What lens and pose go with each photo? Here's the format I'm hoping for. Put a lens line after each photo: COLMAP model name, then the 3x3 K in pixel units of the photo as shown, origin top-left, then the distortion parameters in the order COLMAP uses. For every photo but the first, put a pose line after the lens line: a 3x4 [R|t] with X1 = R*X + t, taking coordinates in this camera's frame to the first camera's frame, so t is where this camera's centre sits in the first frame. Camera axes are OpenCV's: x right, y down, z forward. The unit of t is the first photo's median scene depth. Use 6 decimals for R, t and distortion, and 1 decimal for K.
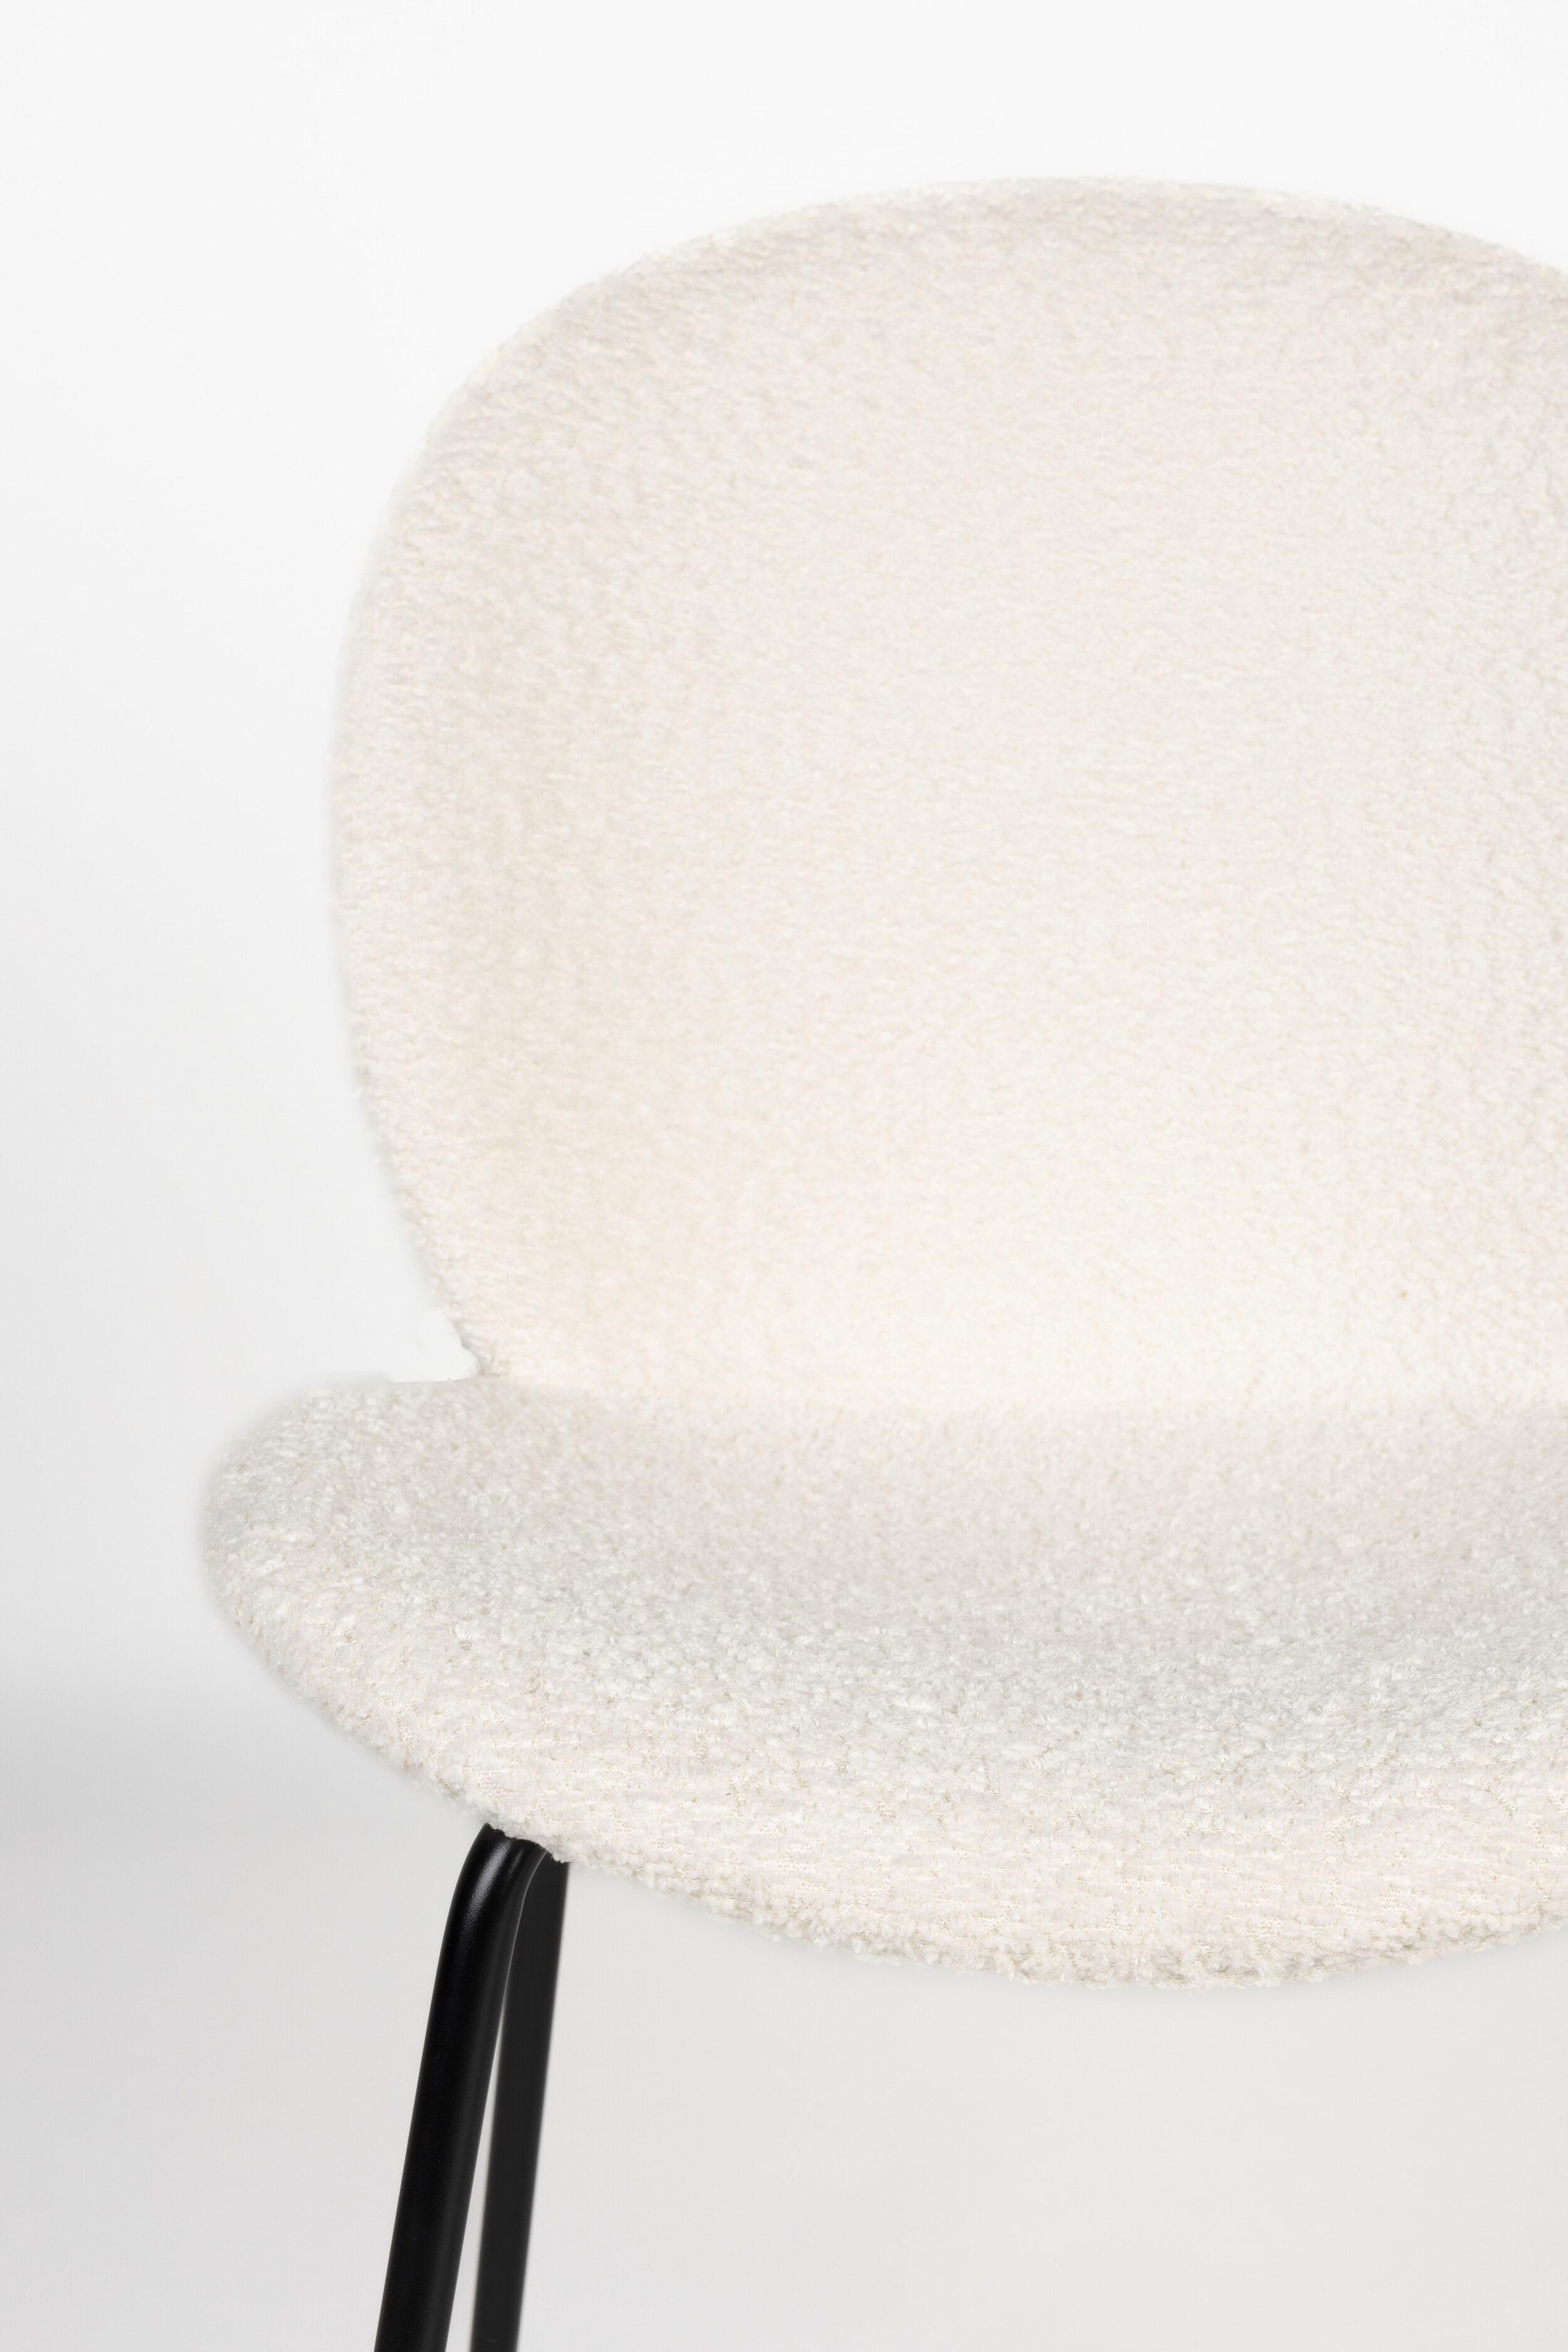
lens RADIAL K [[3870.6, 0, 856.8], [0, 3870.6, 1181.4], [0, 0, 1]] dist [0.003967, -0.039339]
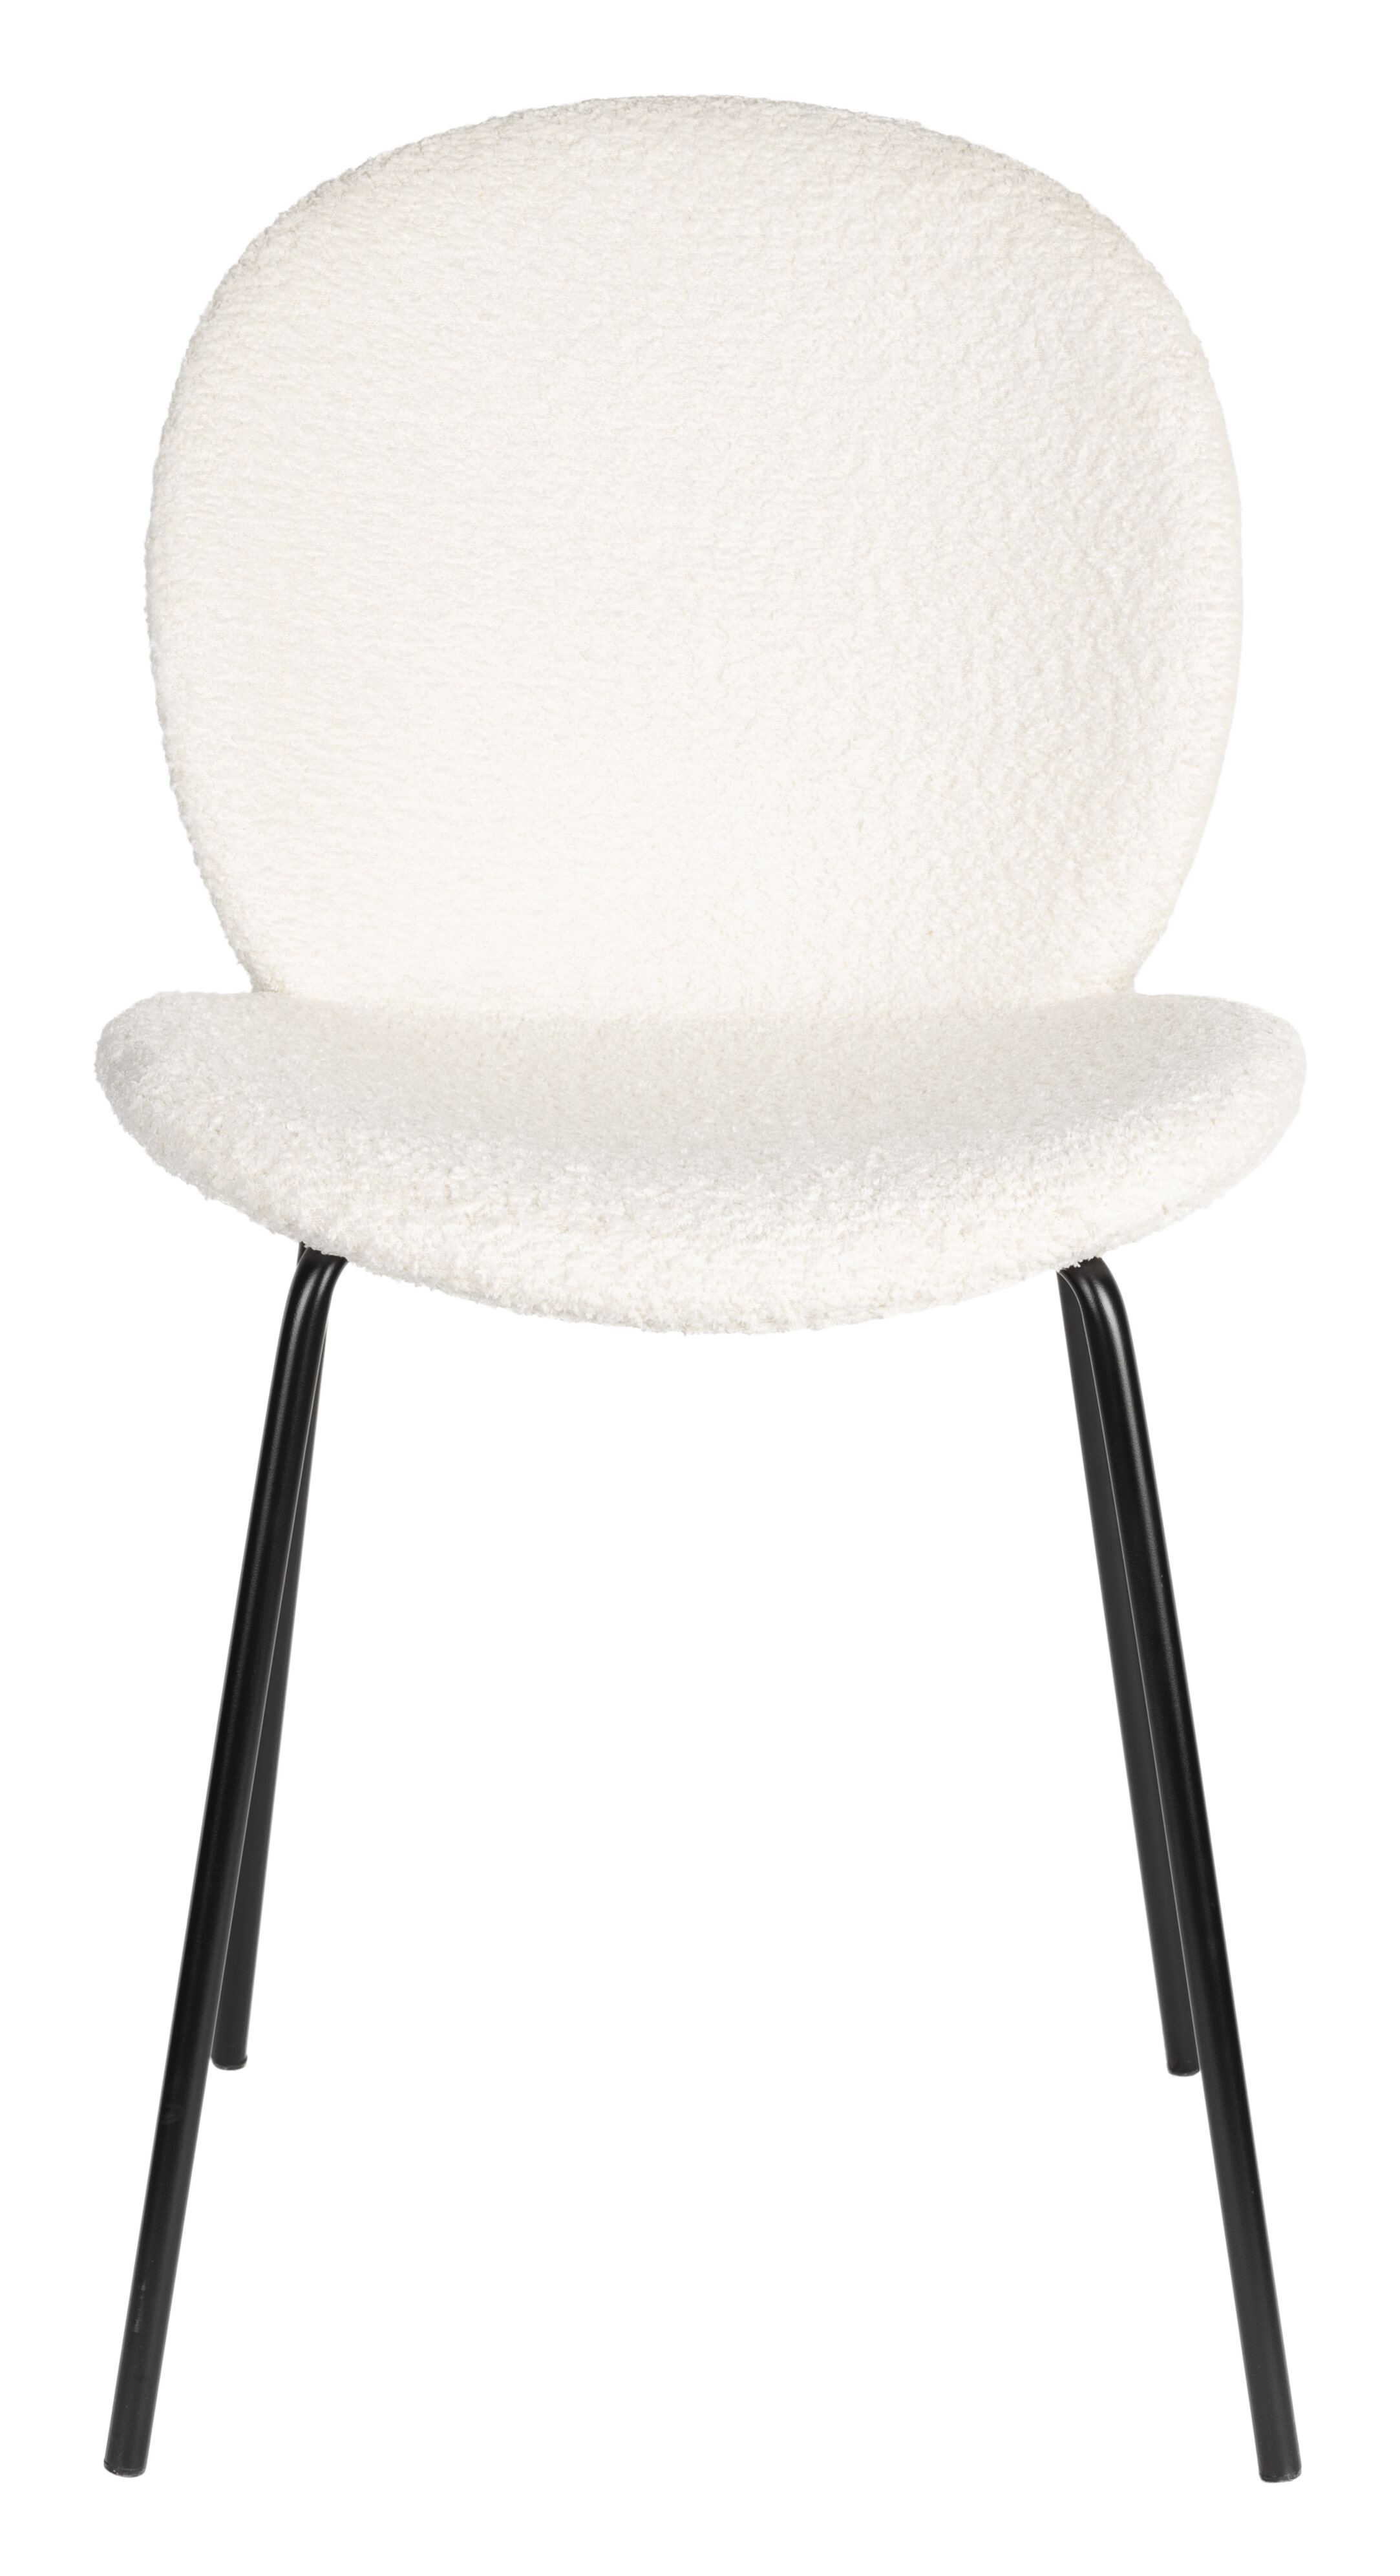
lens RADIAL K [[4041.3, 0, 700.0], [0, 4041.3, 1288.0], [0, 0, 1]] dist [-0.024999, -0.022607]
pose [[0.998876, -0.007303, 0.046827, -0.009365], [0.002767, 0.995358, 0.096204, 0.016769], [-0.047312, -0.095967, 0.994260, -0.445173]]
